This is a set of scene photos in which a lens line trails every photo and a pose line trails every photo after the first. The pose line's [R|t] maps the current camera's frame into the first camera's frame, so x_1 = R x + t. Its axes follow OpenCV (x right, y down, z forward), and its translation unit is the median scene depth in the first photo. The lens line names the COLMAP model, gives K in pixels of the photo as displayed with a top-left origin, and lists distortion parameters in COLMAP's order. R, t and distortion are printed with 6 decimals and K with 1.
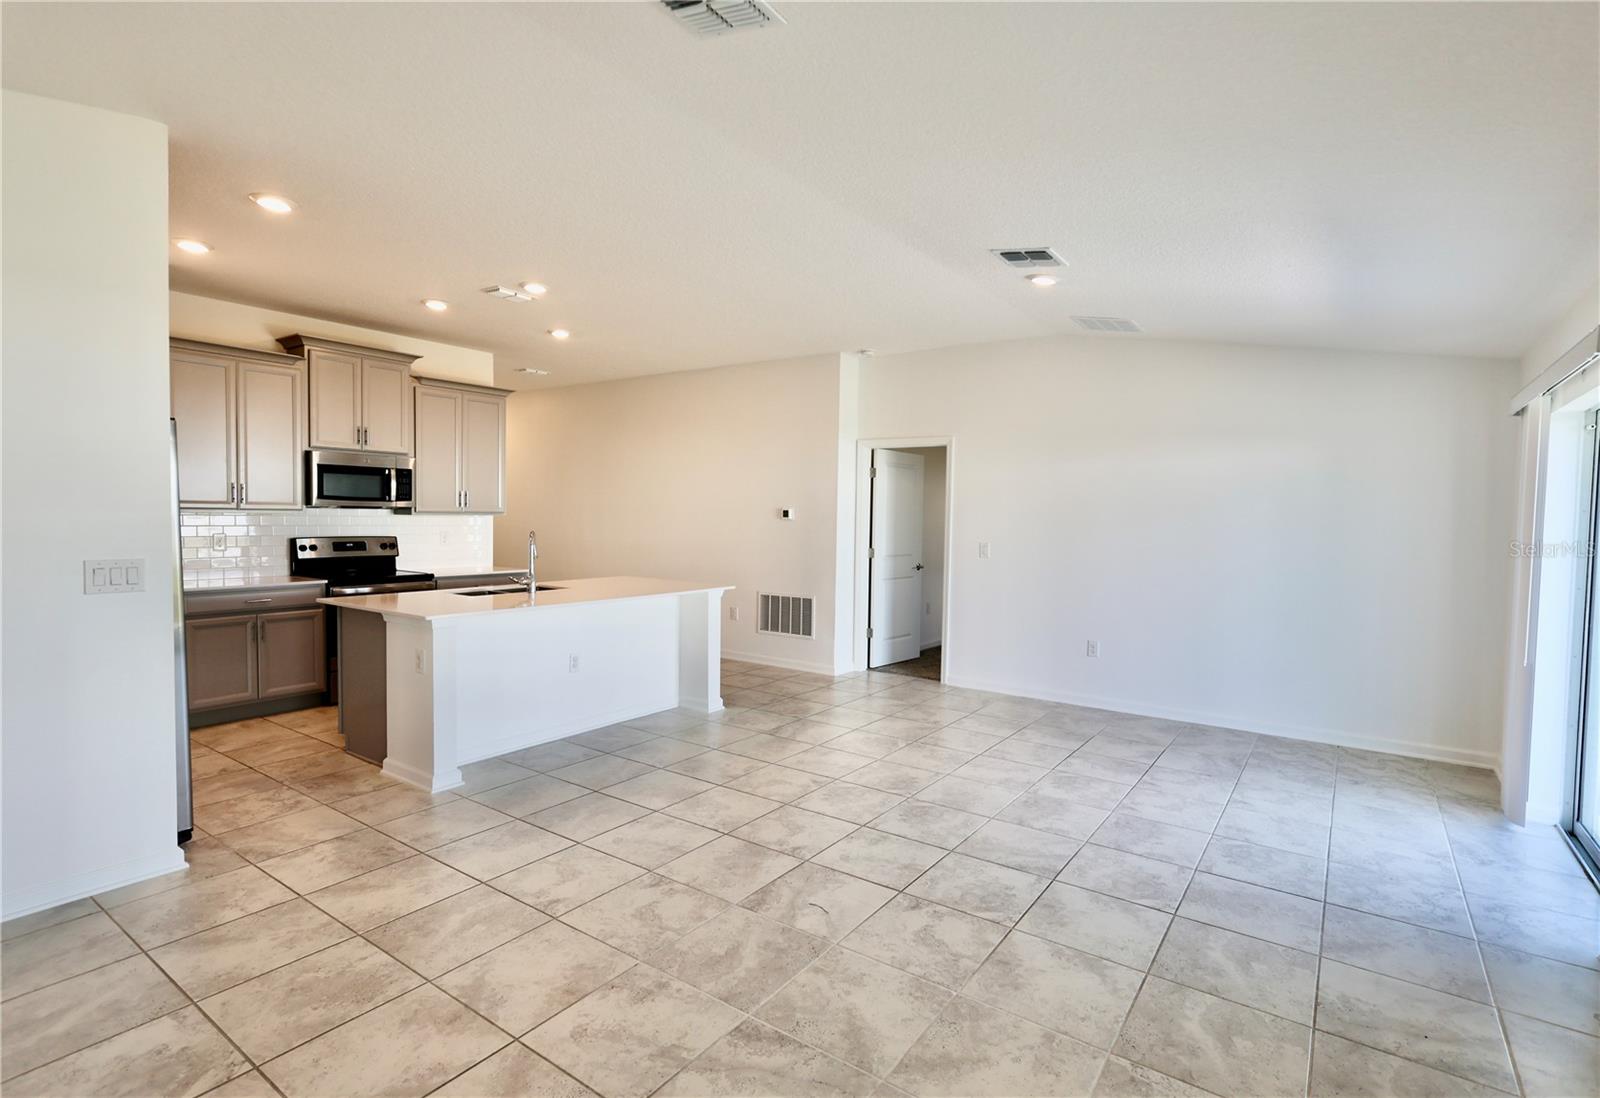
lens RADIAL K [[773.1, 0, 832.4], [0, 773.1, 544.7], [0, 0, 1]] dist [0.002683, 0.000731]
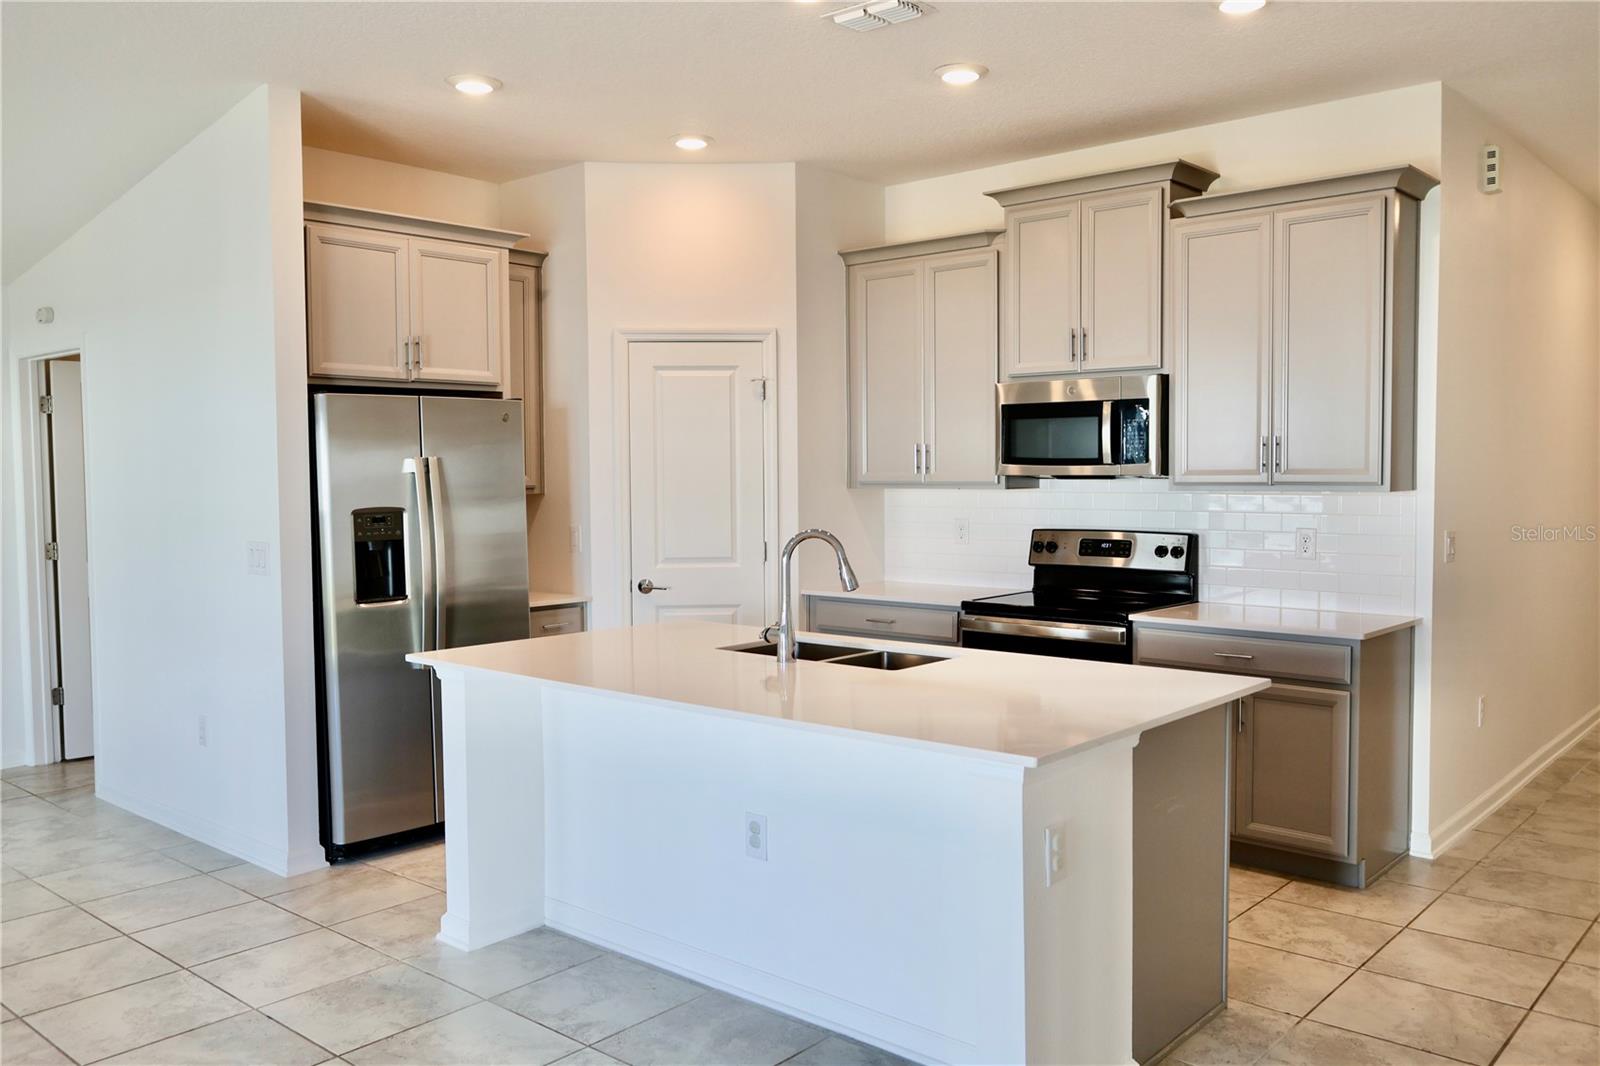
lens RADIAL K [[1275.9, 0, 800.0], [0, 1275.9, 533.0], [0, 0, 1]] dist [-0.000010, 0.001785]
pose [[-0.124224, 0.034095, -0.991668, 0.367344], [-0.031593, 0.998767, 0.038297, -0.045220], [0.991751, 0.036087, -0.122994, 1.112703]]
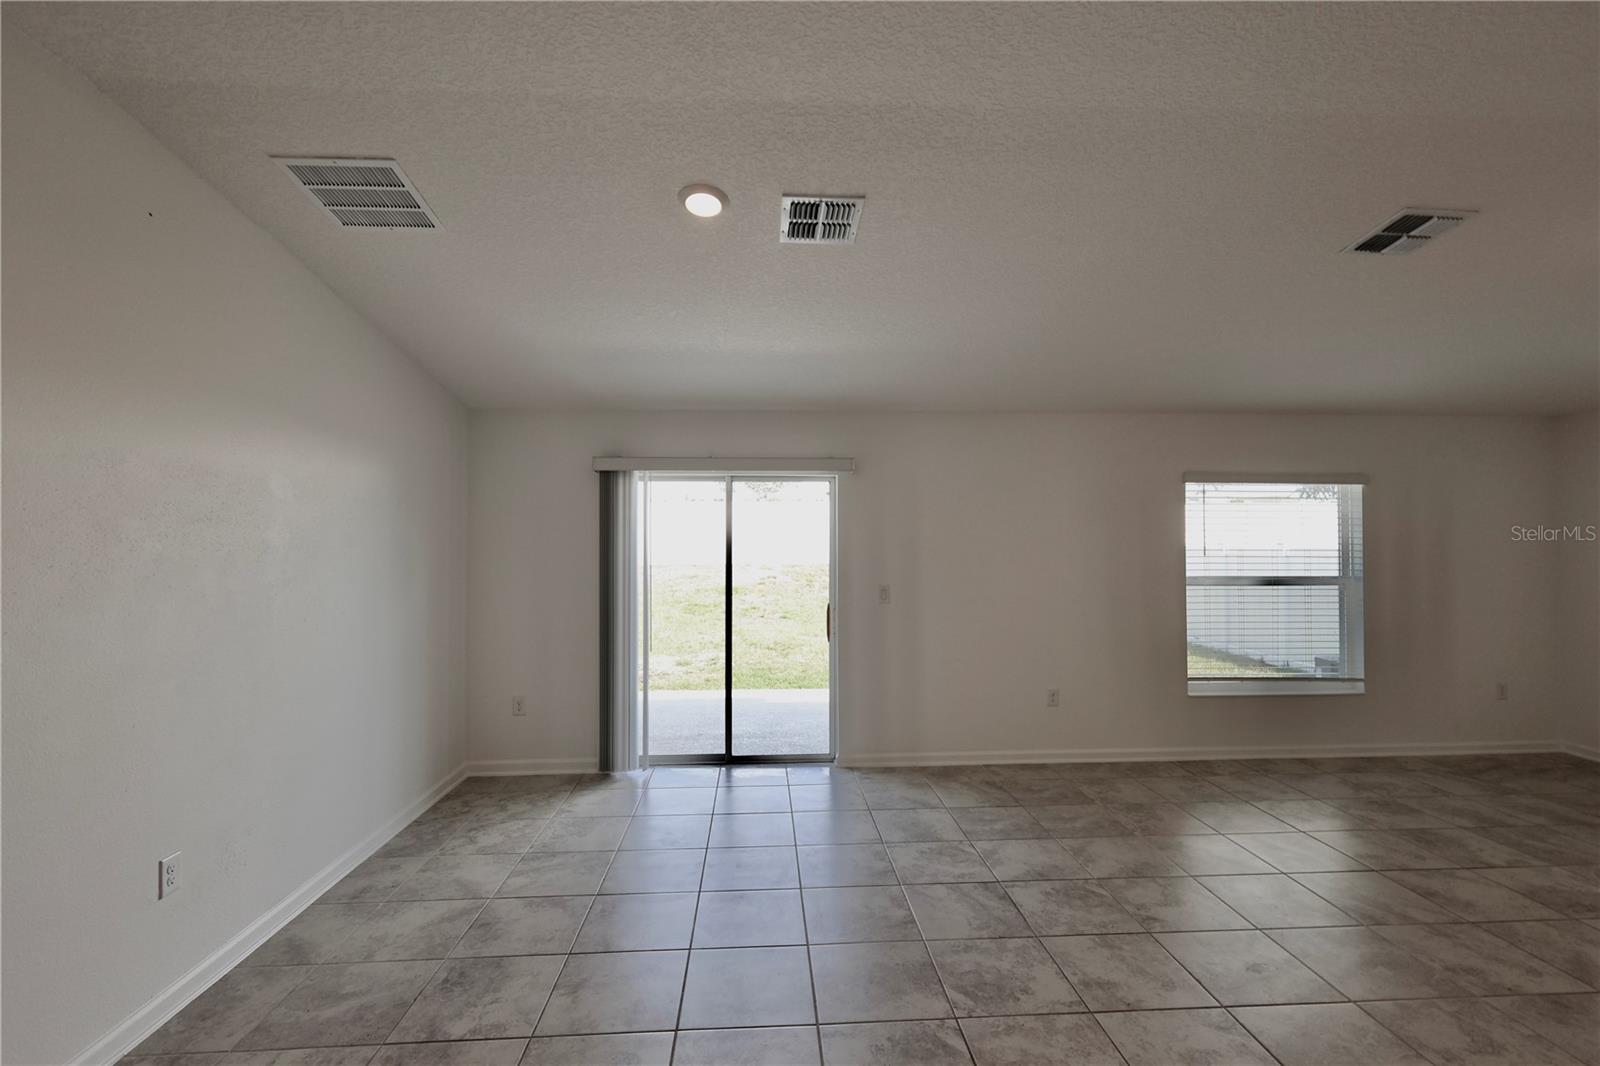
lens RADIAL K [[714.4, 0, 800.5], [0, 714.4, 528.6], [0, 0, 1]] dist [0.000188, 0.000426]
pose [[-0.610680, -0.001381, 0.791877, -0.226865], [0.022673, 0.999558, 0.019228, -0.068169], [-0.791553, 0.029696, -0.610378, 1.156853]]
